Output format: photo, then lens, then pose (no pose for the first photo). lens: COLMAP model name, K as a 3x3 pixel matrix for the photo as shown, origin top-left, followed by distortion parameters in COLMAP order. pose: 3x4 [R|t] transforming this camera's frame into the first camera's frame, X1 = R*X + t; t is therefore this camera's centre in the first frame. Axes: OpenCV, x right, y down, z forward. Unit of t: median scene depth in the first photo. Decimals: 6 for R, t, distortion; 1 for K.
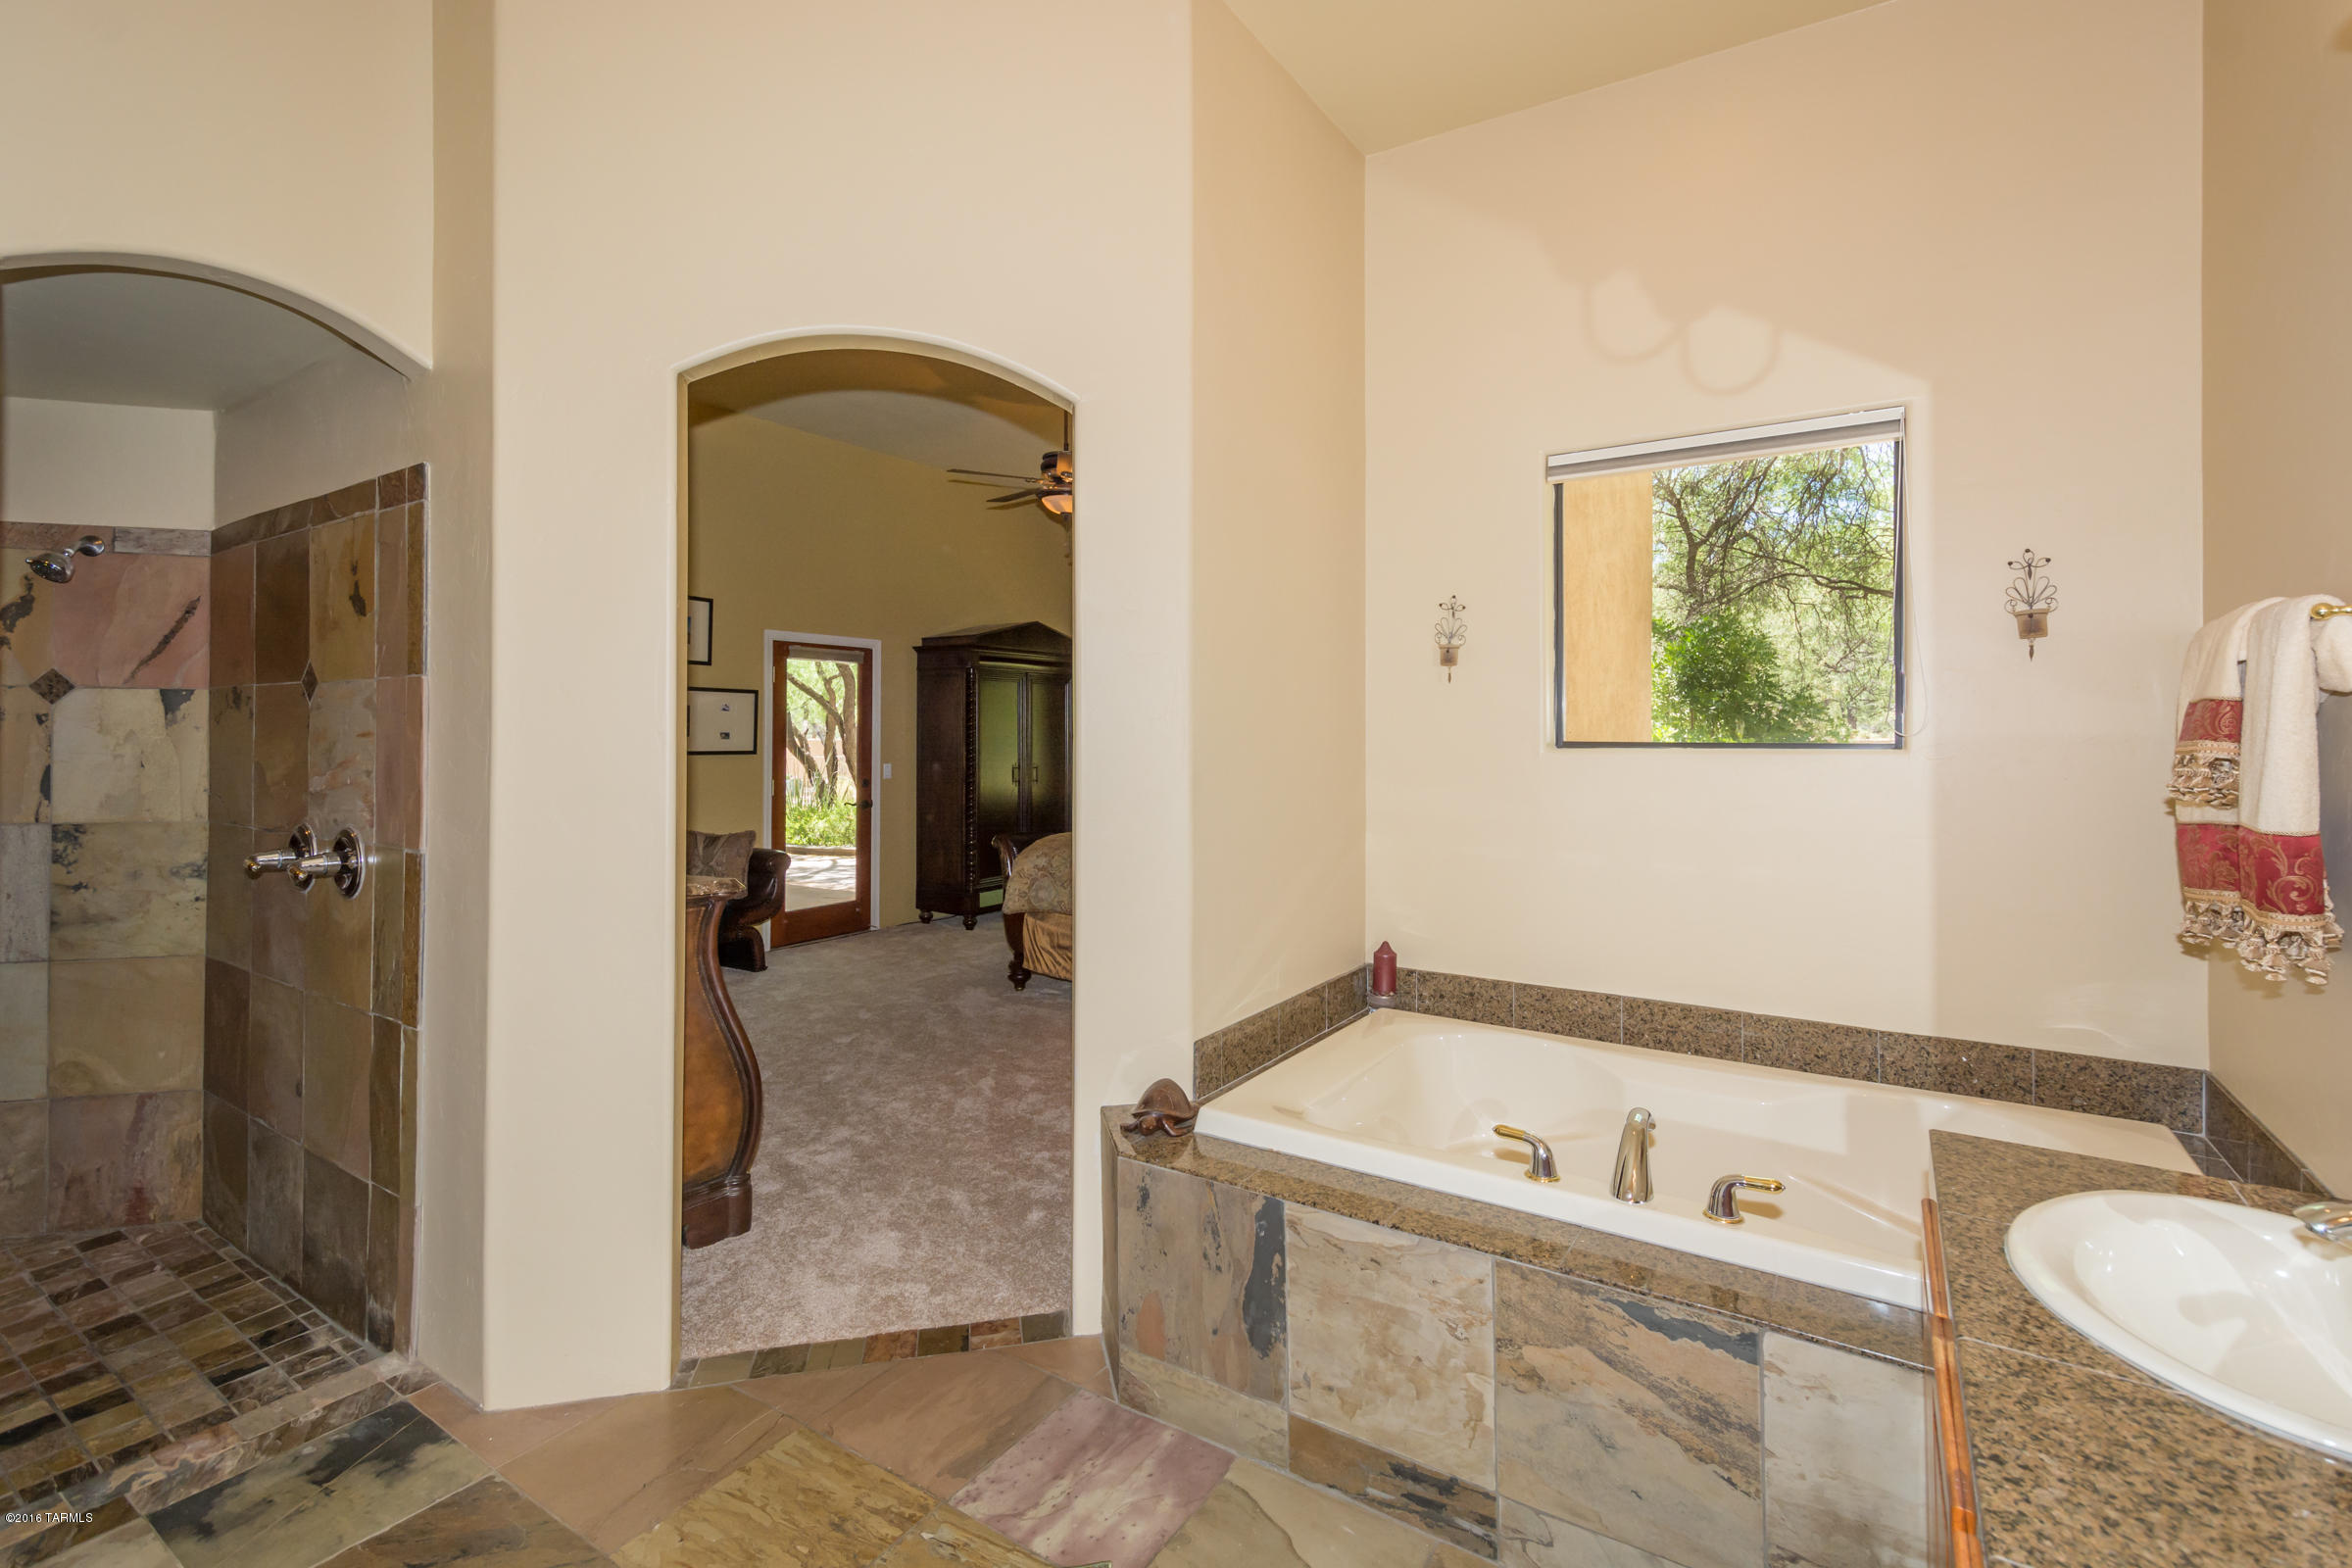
lens RADIAL K [[1030.4, 0, 1178.1], [0, 1030.4, 721.2], [0, 0, 1]] dist [0.013465, -0.002534]
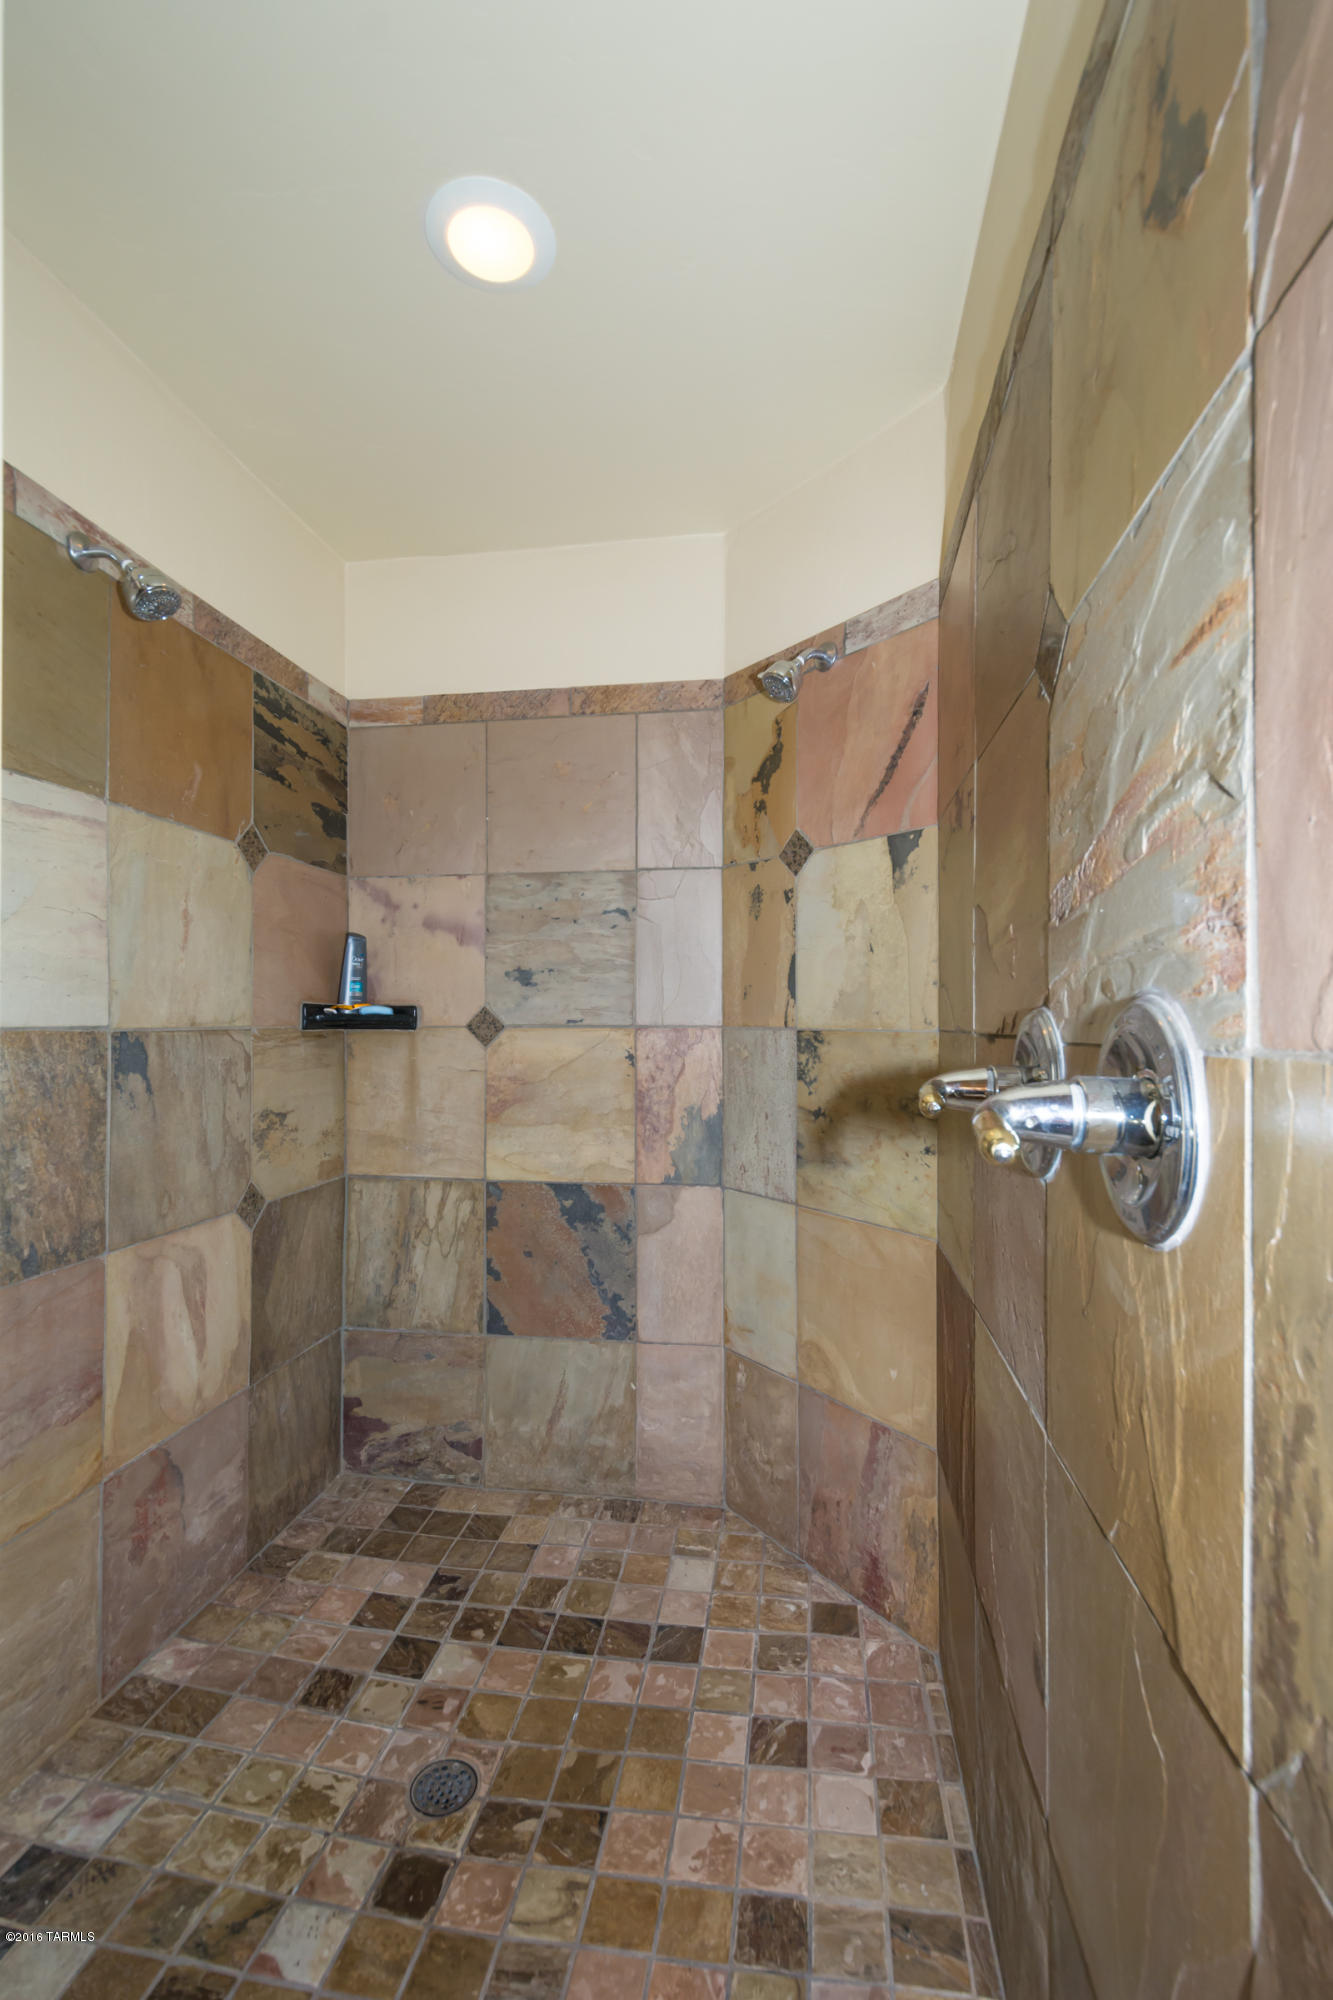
lens RADIAL K [[876.2, 0, 665.2], [0, 876.2, 1009.9], [0, 0, 1]] dist [0.013465, -0.002534]
pose [[0.407679, -0.009314, -0.913078, -0.514388], [0.003710, 0.999957, -0.008544, 0.087972], [0.913118, 0.000096, 0.407696, 0.634153]]
